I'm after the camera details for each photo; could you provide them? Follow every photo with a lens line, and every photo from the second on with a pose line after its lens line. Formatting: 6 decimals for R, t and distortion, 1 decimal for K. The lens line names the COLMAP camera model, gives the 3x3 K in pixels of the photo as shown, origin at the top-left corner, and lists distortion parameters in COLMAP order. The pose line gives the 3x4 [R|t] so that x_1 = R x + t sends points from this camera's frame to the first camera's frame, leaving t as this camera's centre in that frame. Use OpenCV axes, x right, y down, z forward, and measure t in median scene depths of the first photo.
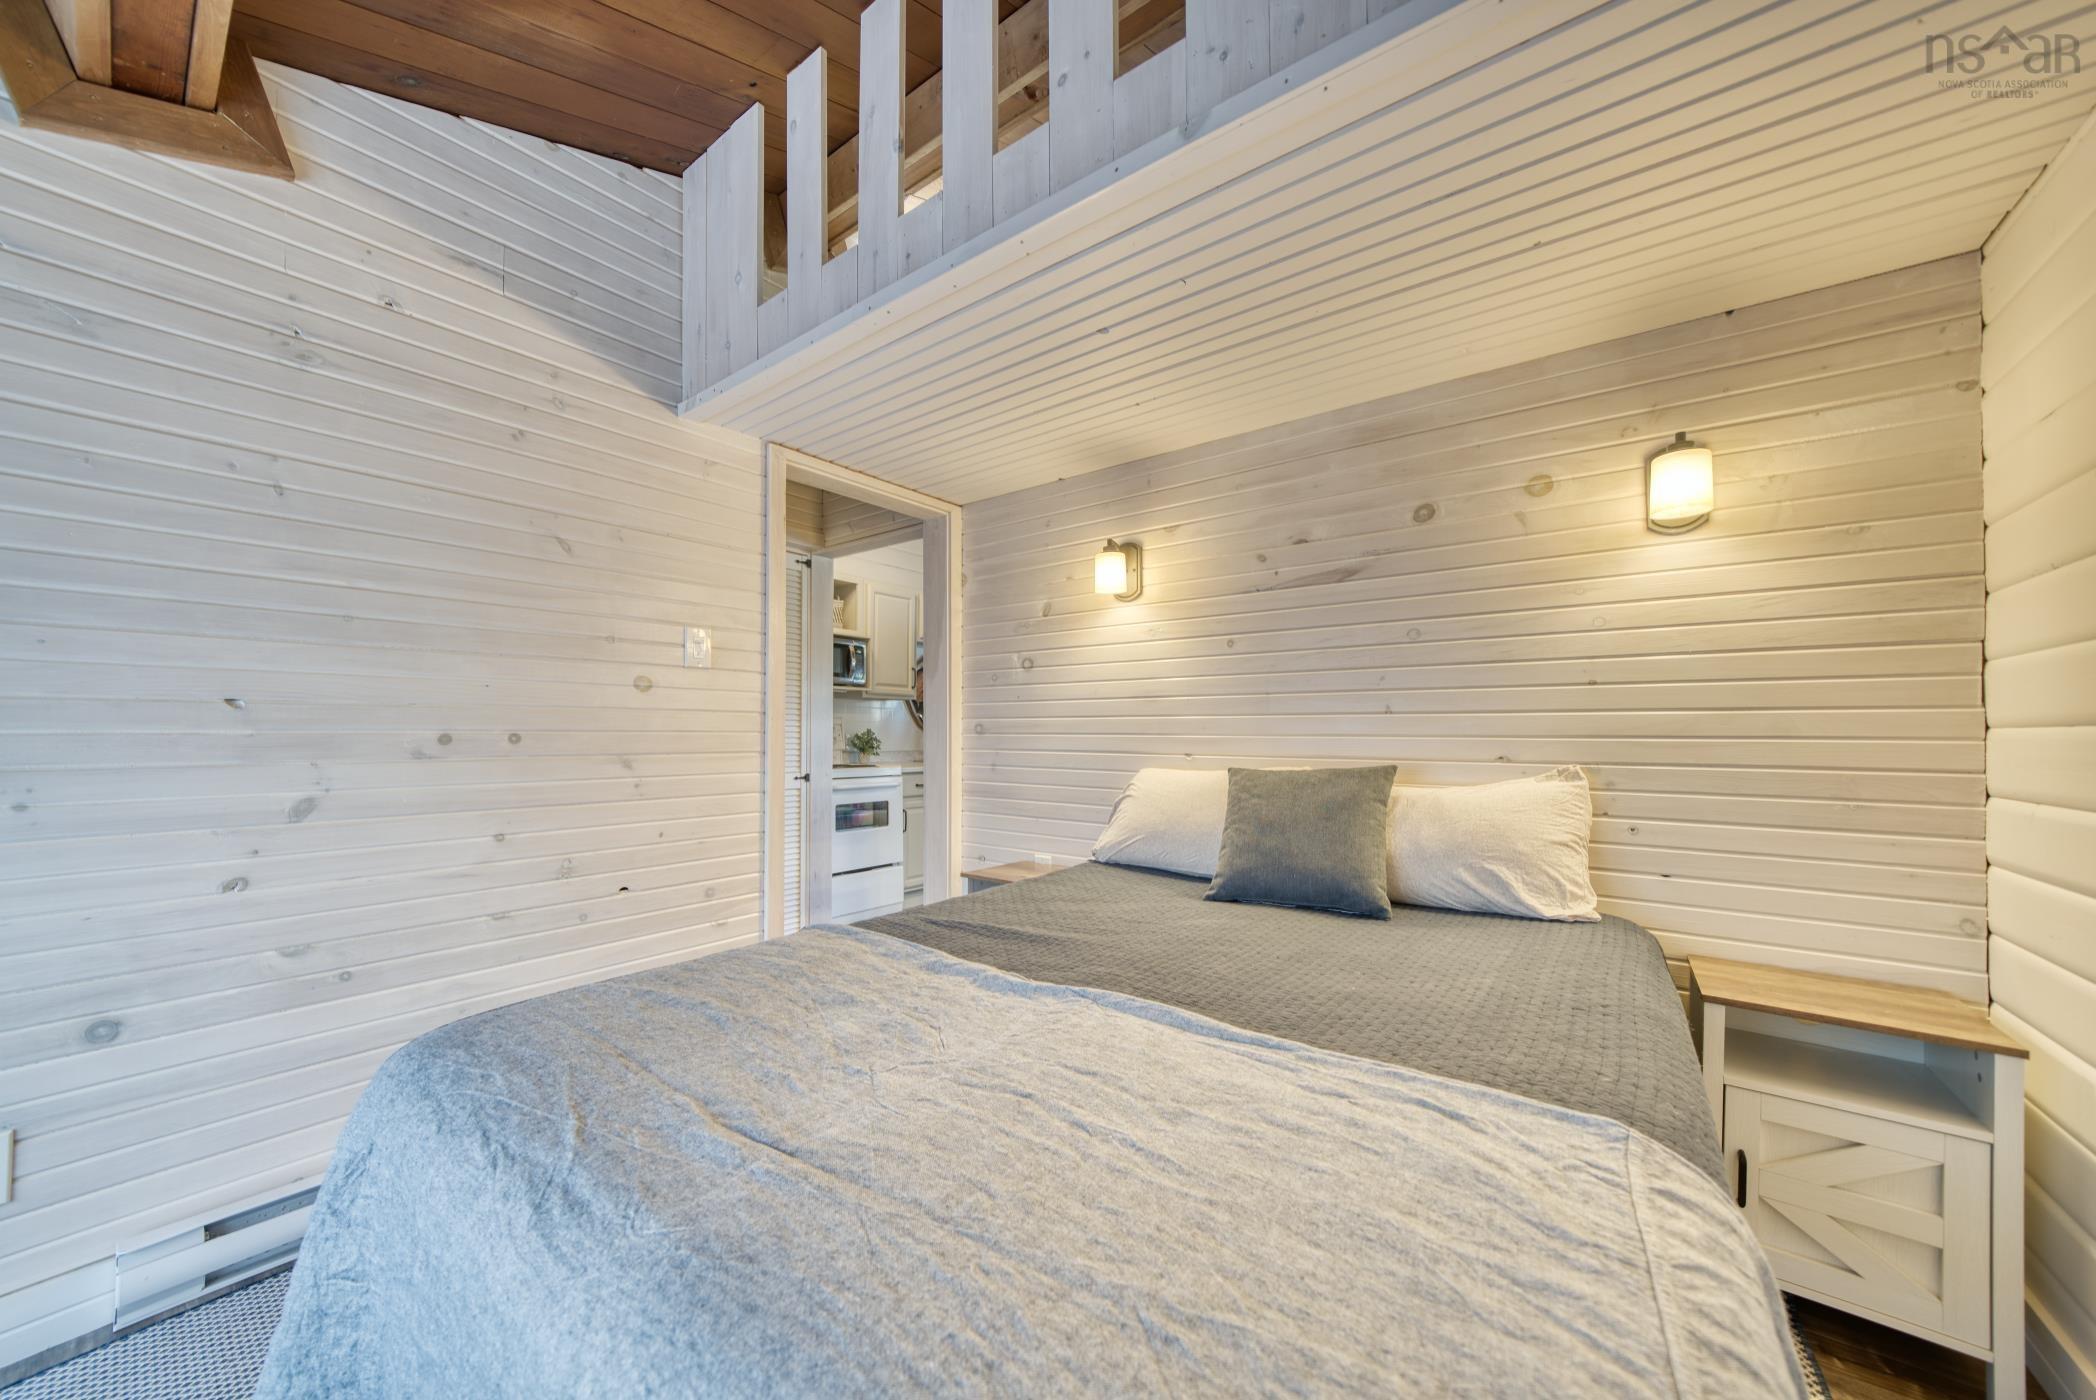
lens RADIAL K [[734.2, 0, 1047.4], [0, 734.2, 726.0], [0, 0, 1]] dist [-0.001543, -0.000122]
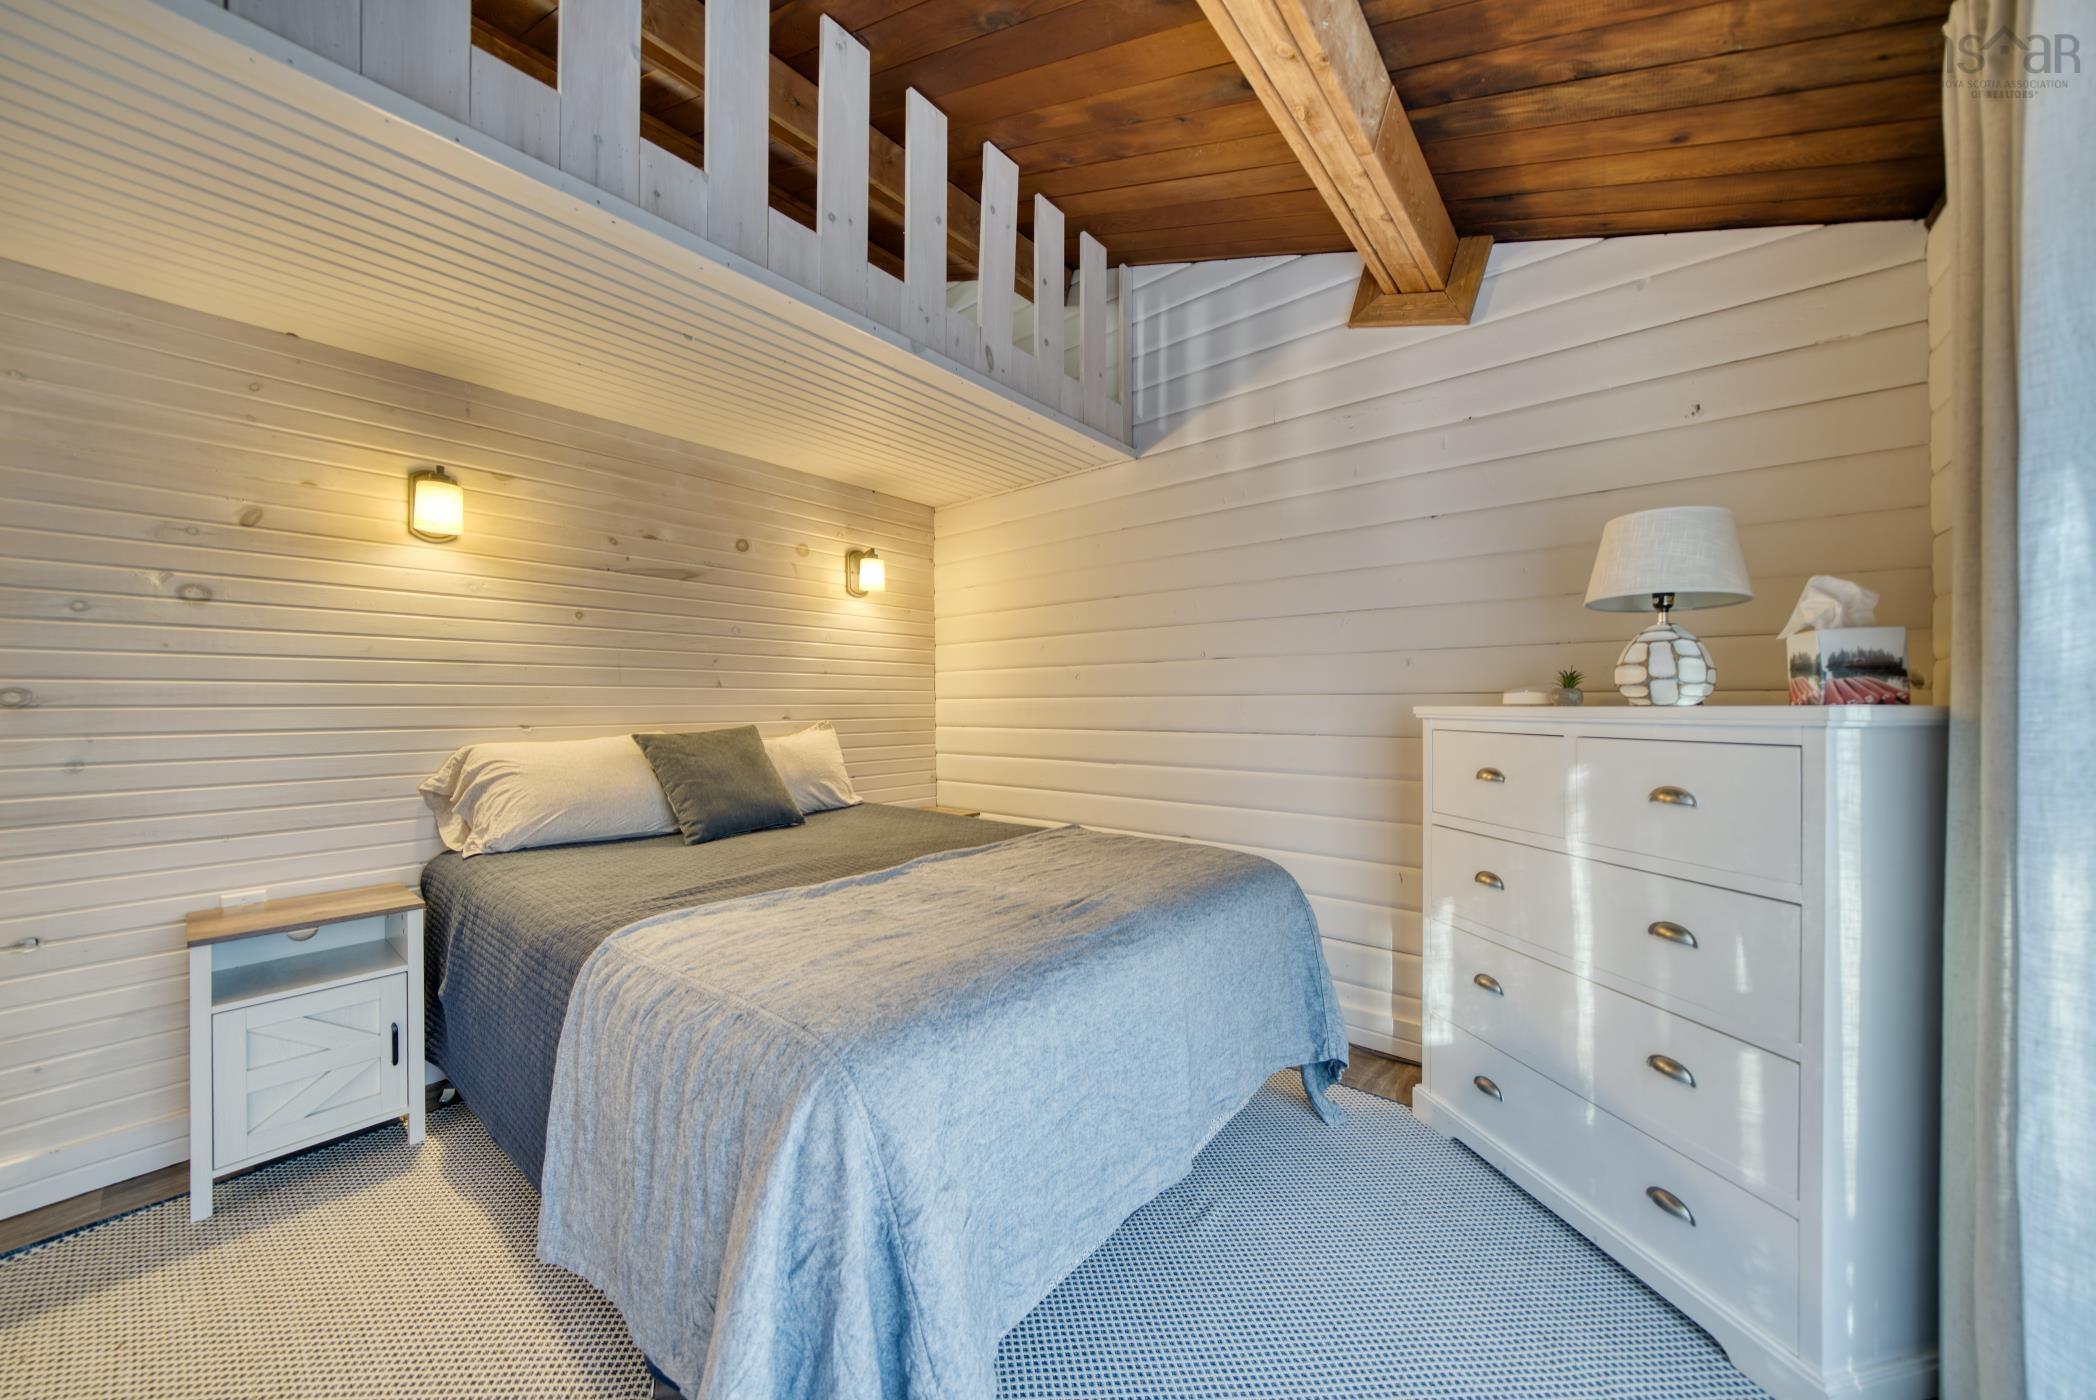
lens RADIAL K [[728.9, 0, 1048.0], [0, 728.9, 700.0], [0, 0, 1]] dist [0.000240, 0.000042]
pose [[0.042234, -0.000456, 0.999108, -0.916933], [-0.005323, 0.999986, 0.000682, 0.001728], [-0.999094, -0.005347, 0.042231, 0.381204]]
